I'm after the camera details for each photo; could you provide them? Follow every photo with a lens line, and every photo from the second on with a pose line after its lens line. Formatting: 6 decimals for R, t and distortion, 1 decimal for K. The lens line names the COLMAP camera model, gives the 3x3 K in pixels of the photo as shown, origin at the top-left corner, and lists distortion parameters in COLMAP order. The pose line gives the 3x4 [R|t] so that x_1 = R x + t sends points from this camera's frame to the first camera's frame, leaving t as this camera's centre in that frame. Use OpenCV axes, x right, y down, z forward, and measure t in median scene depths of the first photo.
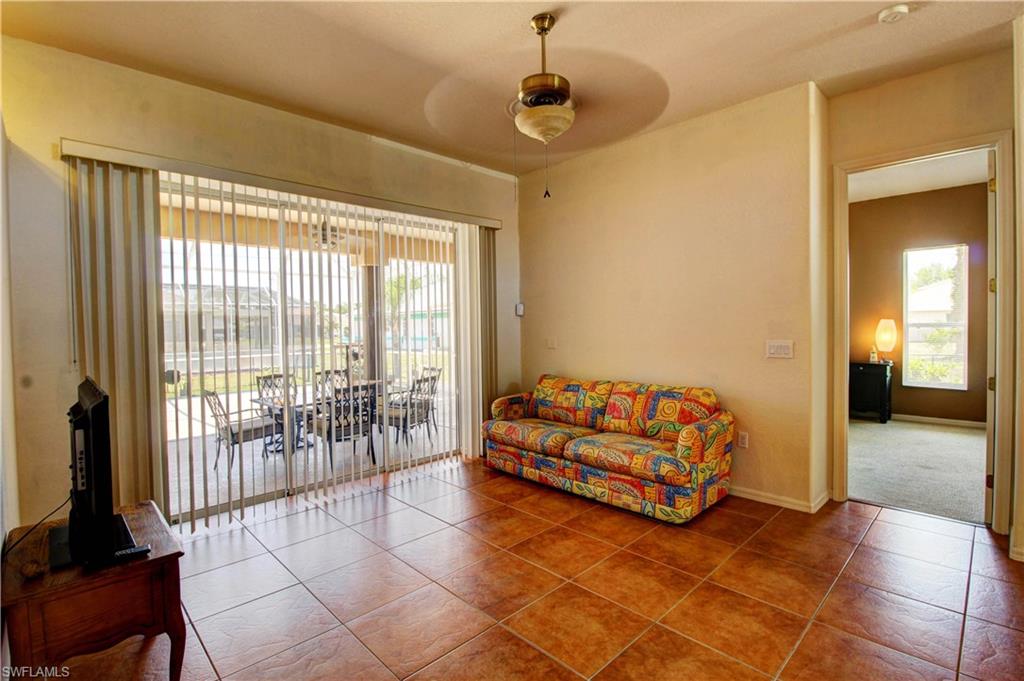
lens RADIAL K [[475.7, 0, 515.5], [0, 475.7, 336.8], [0, 0, 1]] dist [-0.004955, -0.004827]
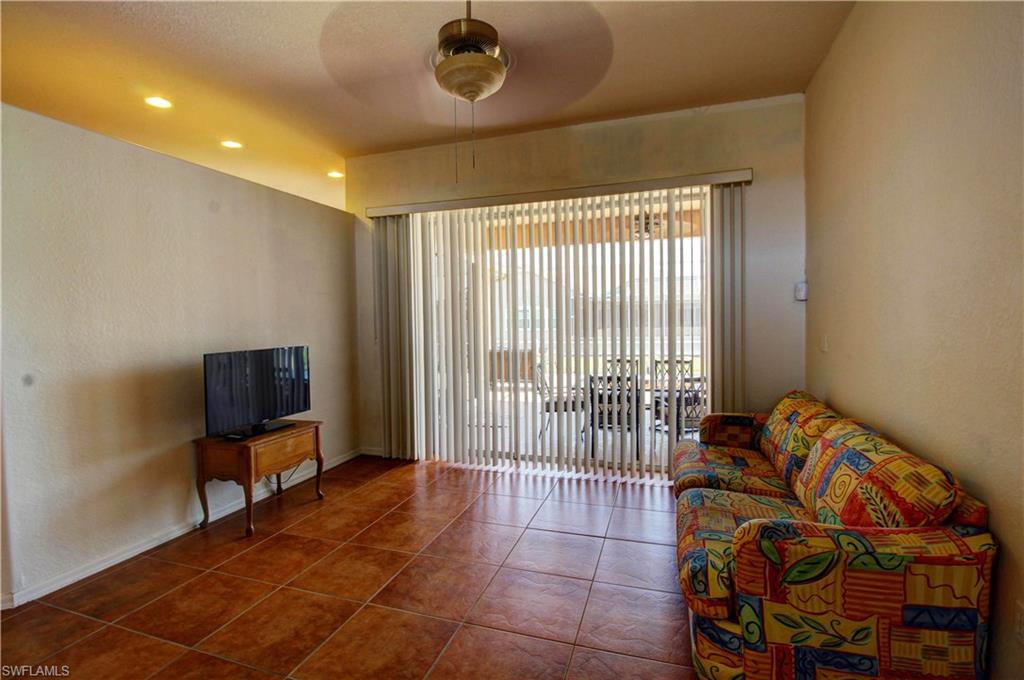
lens RADIAL K [[475.7, 0, 514.4], [0, 475.7, 335.8], [0, 0, 1]] dist [-0.004955, -0.004827]
pose [[0.462694, 0.039221, -0.885650, 0.460124], [-0.016580, 0.999229, 0.035589, -0.012137], [0.886363, -0.001783, 0.462988, 0.364413]]
